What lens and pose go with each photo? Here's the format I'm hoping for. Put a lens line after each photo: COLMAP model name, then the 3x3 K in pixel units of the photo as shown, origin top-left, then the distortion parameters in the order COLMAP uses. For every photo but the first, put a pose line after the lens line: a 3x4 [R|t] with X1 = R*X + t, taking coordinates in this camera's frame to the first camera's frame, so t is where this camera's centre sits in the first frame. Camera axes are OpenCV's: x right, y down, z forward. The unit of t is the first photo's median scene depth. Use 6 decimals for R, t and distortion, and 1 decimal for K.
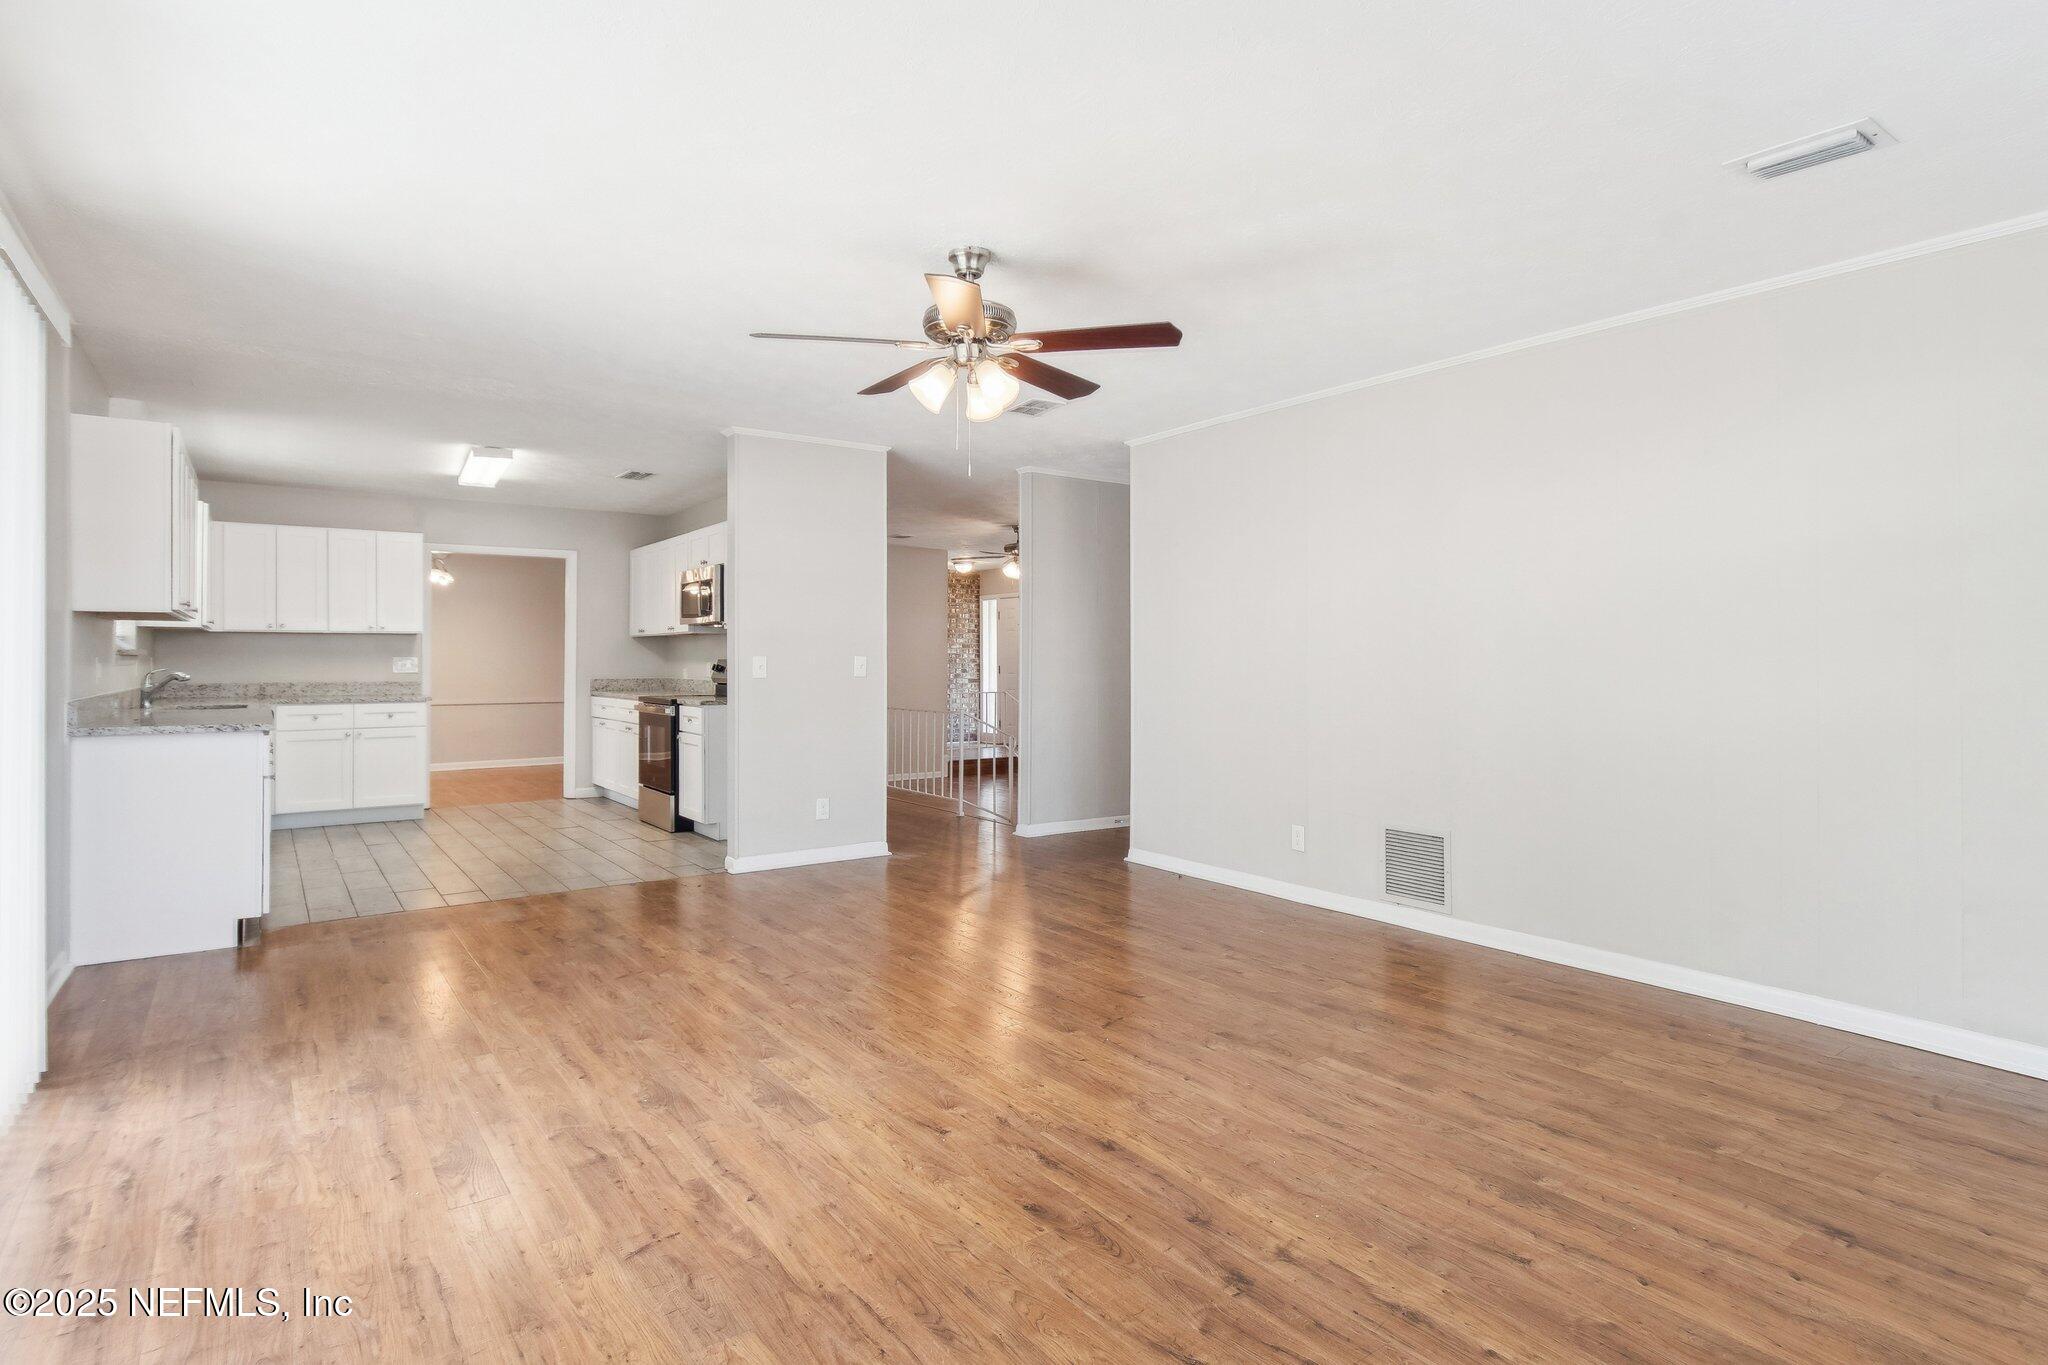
lens RADIAL K [[1038.6, 0, 1025.0], [0, 1038.6, 661.5], [0, 0, 1]] dist [-0.003863, -0.003537]
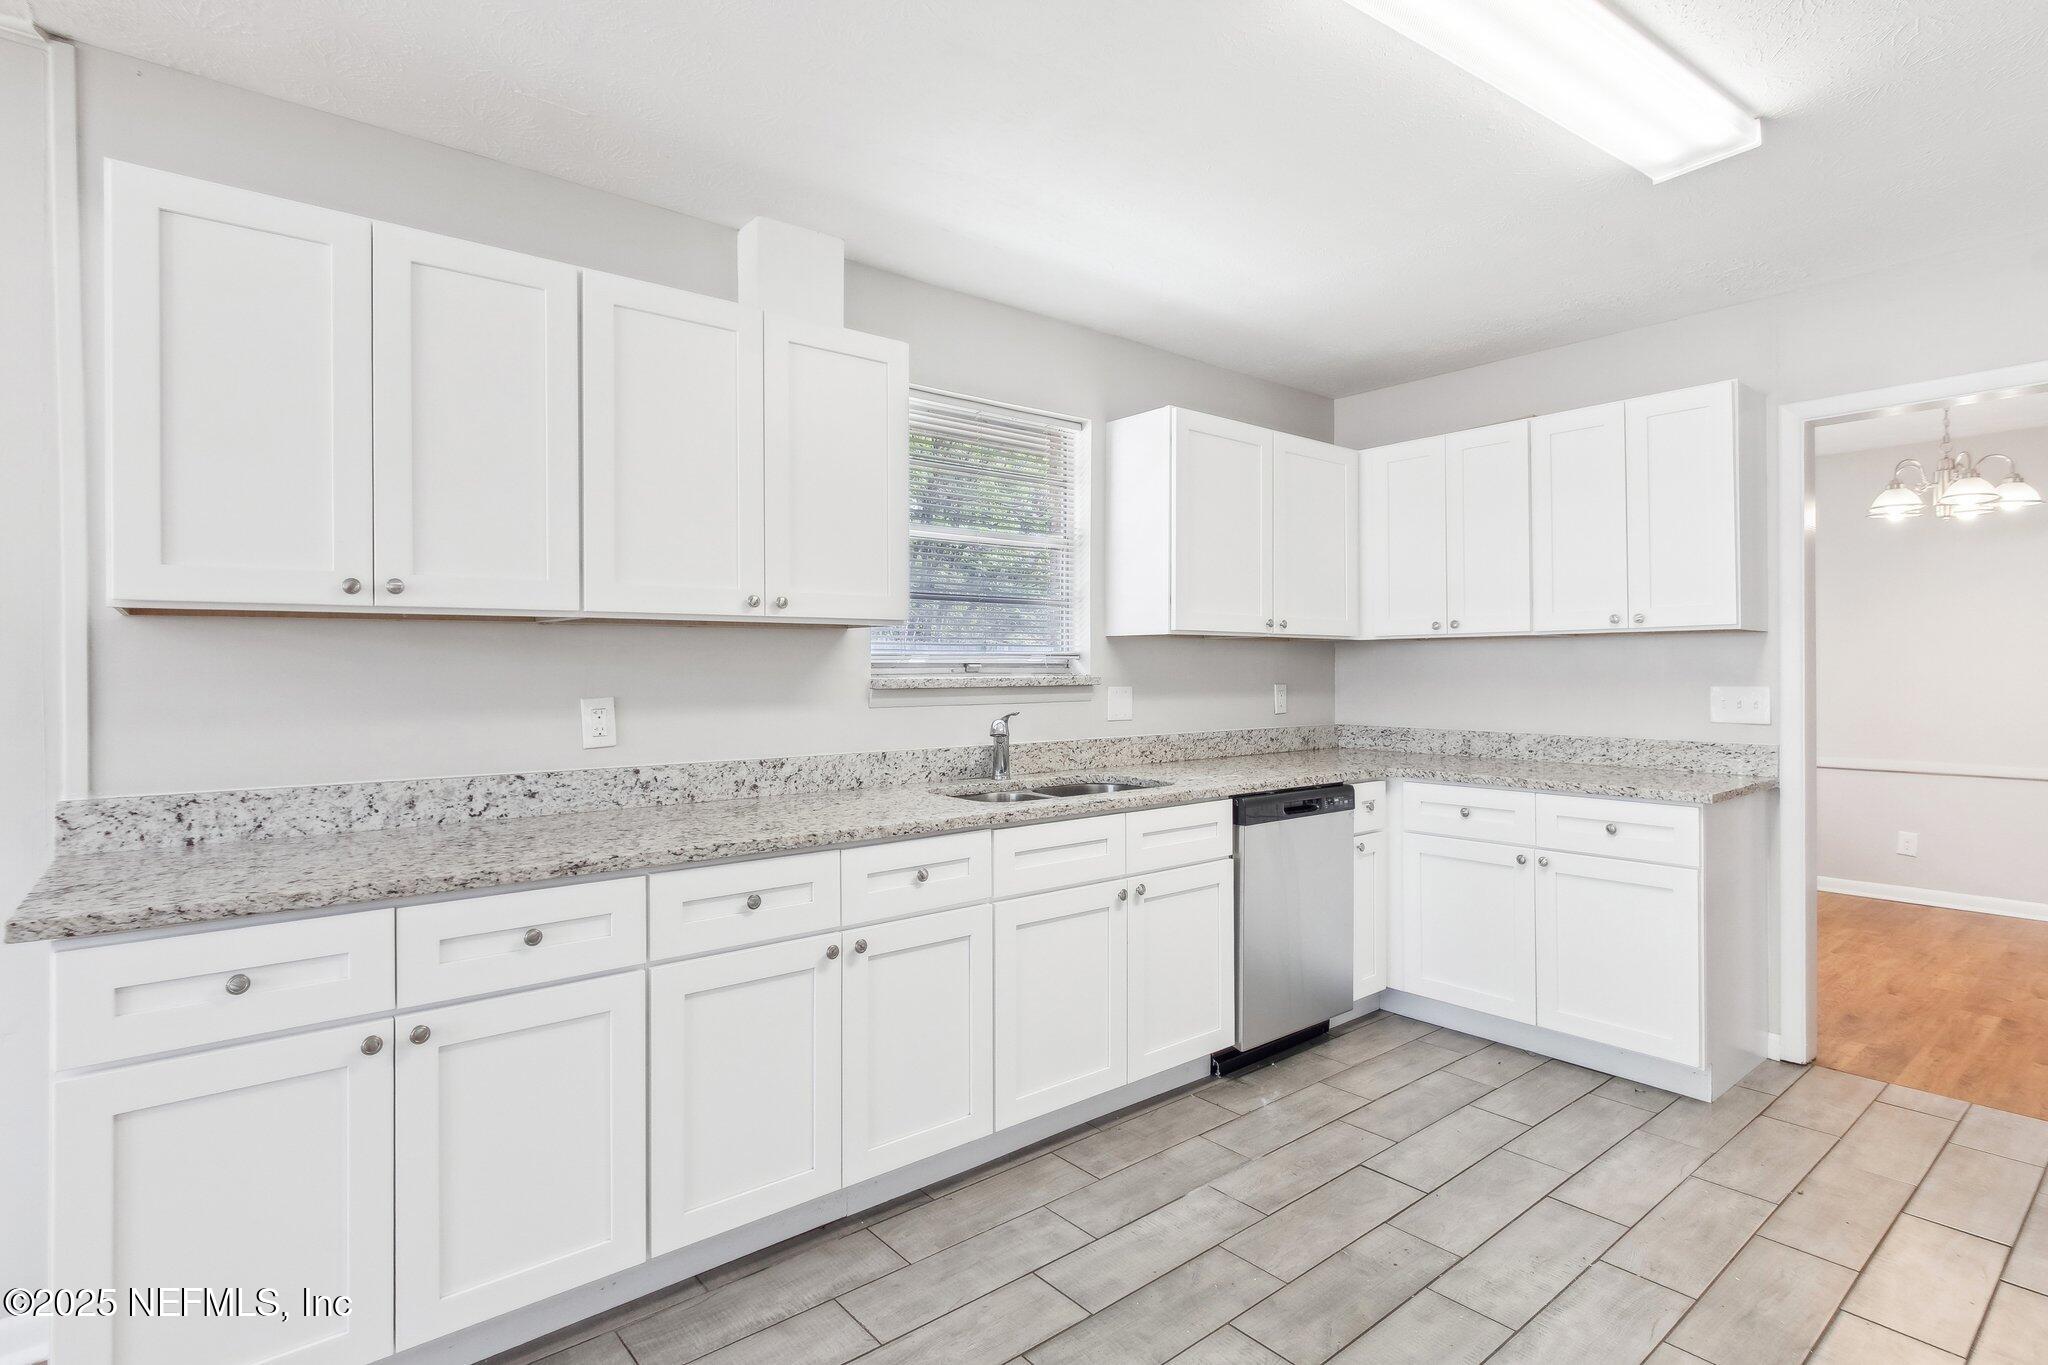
lens RADIAL K [[1038.6, 0, 1019.3], [0, 1038.6, 651.2], [0, 0, 1]] dist [-0.003863, -0.003537]
pose [[0.078704, -0.018075, -0.996734, -0.544847], [0.000360, 0.999836, -0.018102, -0.029252], [0.996898, 0.001066, 0.078698, 1.840303]]
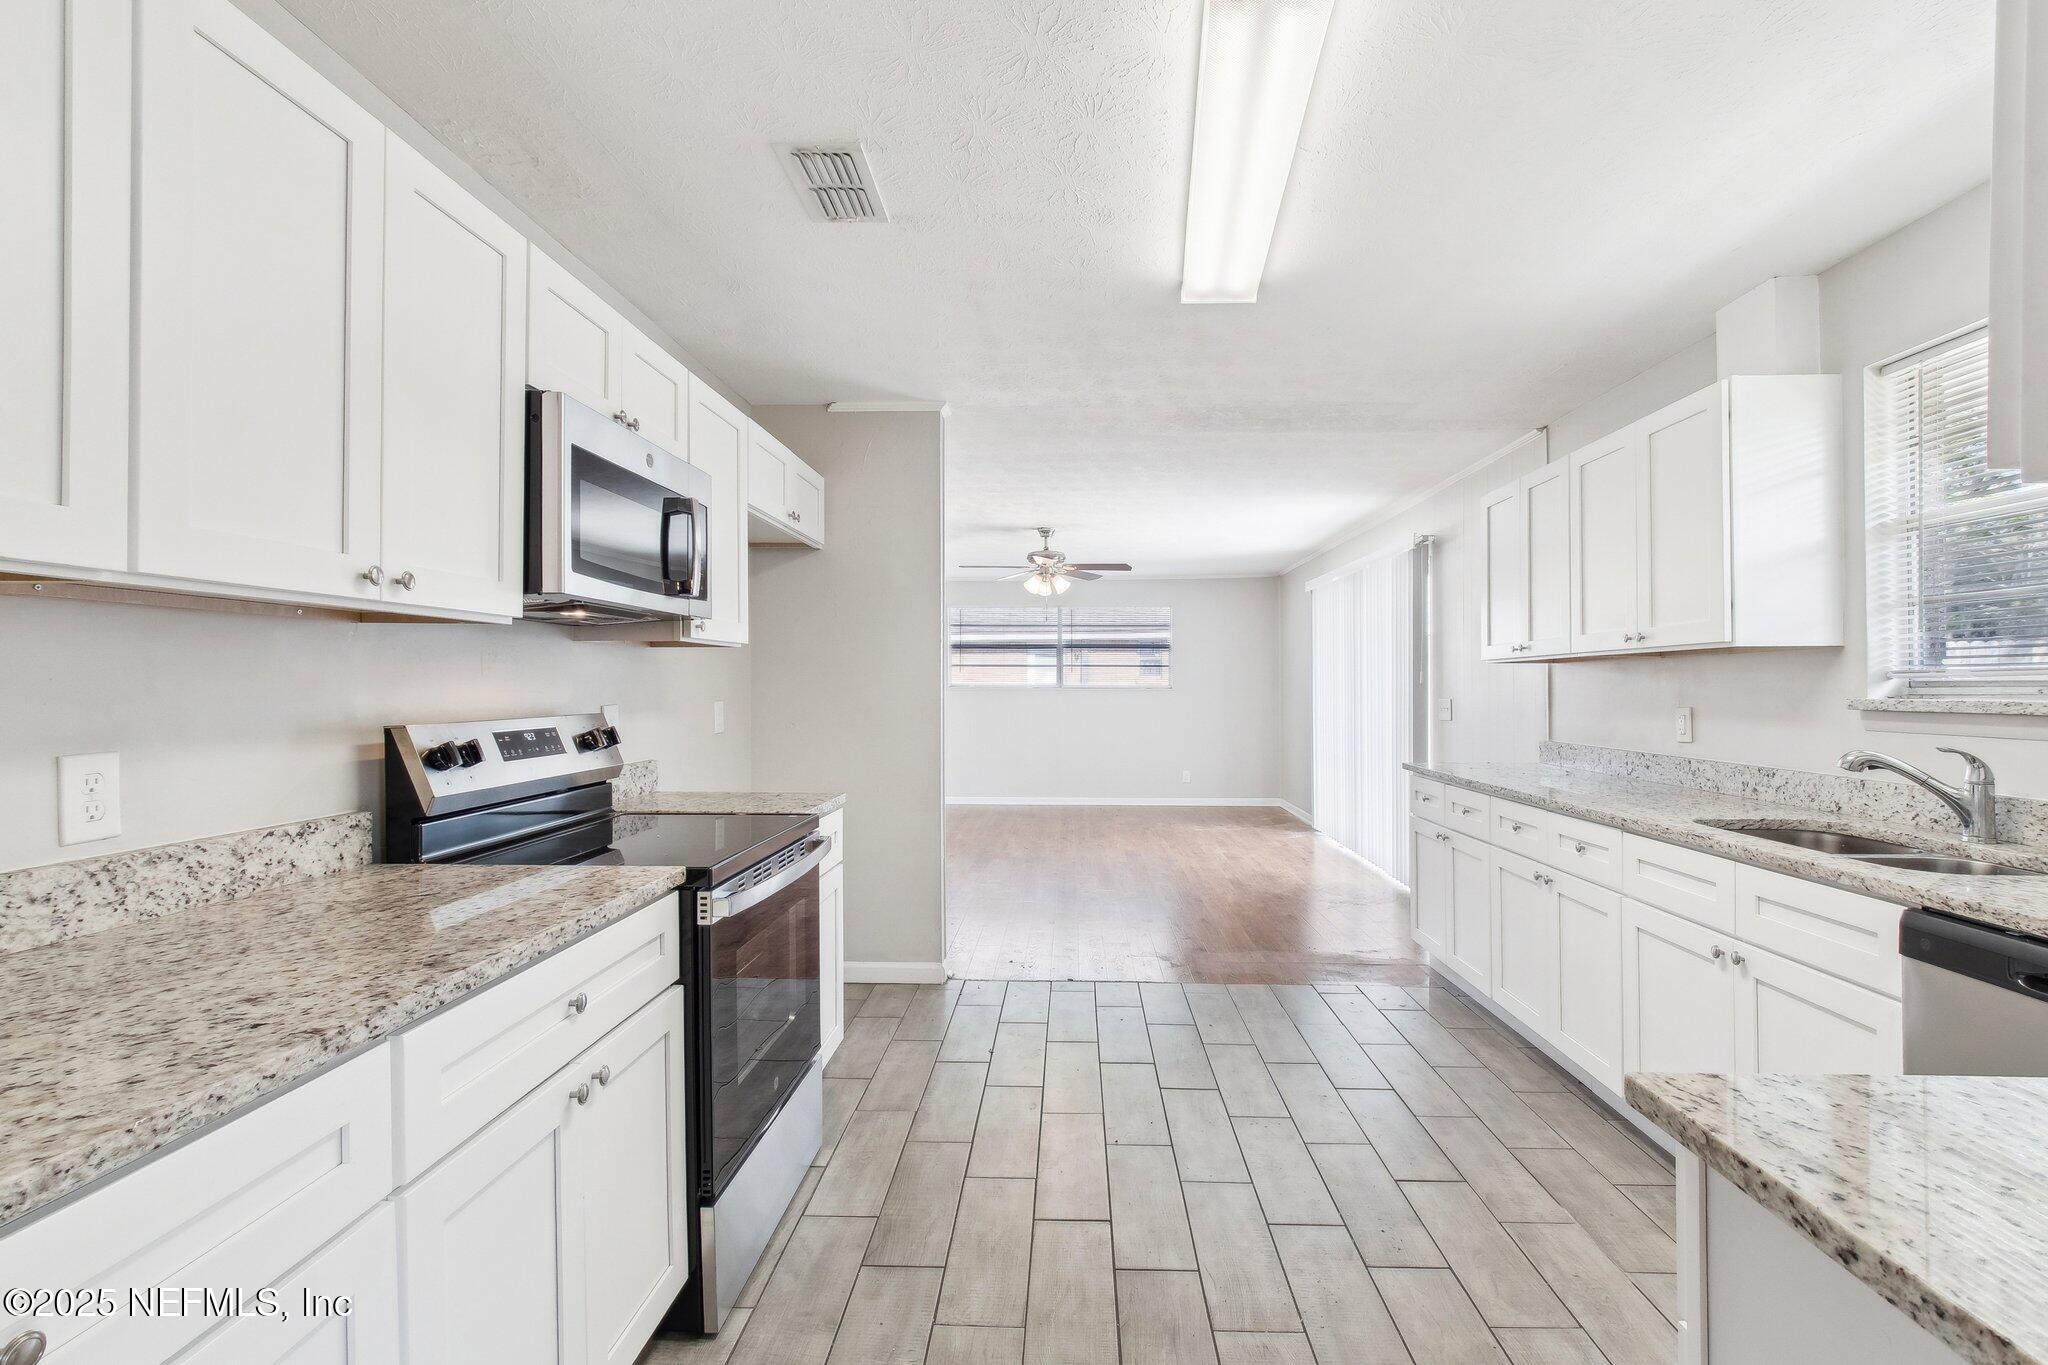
lens RADIAL K [[937.5, 0, 1072.2], [0, 937.5, 708.7], [0, 0, 1]] dist [0.000895, 0.000978]
pose [[-0.813629, -0.012799, 0.581244, -1.499227], [0.002462, 0.999673, 0.025461, -0.035483], [-0.581379, 0.022147, -0.813331, 2.899655]]
